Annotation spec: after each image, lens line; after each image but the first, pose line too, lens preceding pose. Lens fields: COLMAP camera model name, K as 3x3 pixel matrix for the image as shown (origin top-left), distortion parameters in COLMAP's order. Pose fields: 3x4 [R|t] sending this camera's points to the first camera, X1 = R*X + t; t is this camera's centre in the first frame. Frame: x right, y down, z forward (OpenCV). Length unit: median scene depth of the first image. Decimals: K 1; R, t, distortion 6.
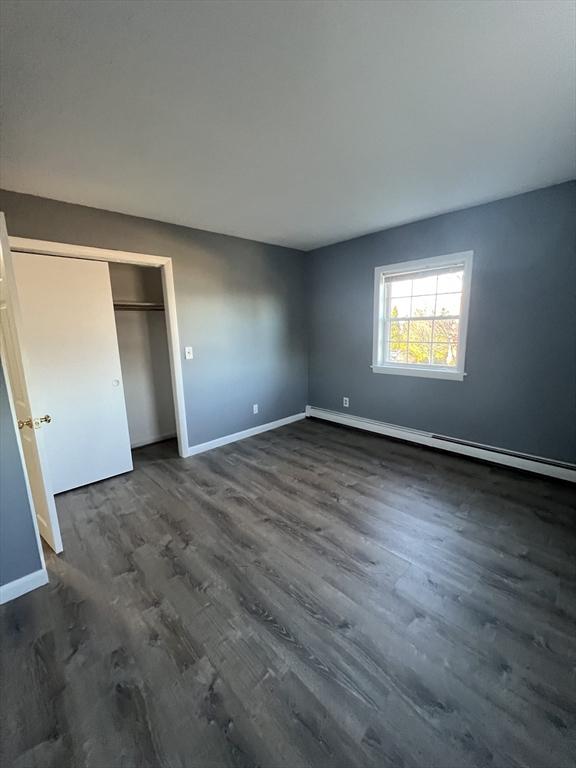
lens RADIAL K [[307.9, 0, 290.8], [0, 307.9, 386.5], [0, 0, 1]] dist [-0.002311, 0.000214]
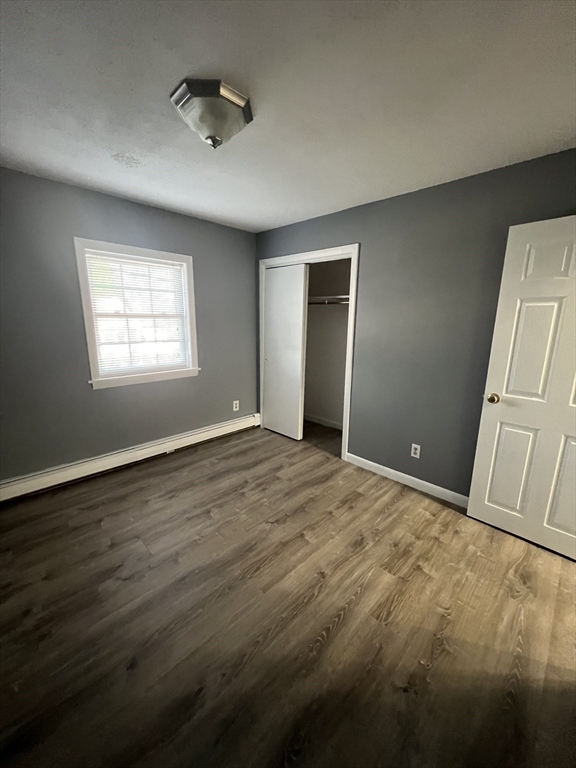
lens RADIAL K [[307.9, 0, 288.5], [0, 307.9, 381.4], [0, 0, 1]] dist [-0.002311, 0.000214]
pose [[-0.012887, -0.170991, 0.985188, -0.322241], [0.179068, 0.968948, 0.170515, -0.071657], [-0.983752, 0.178613, 0.018133, 0.348052]]
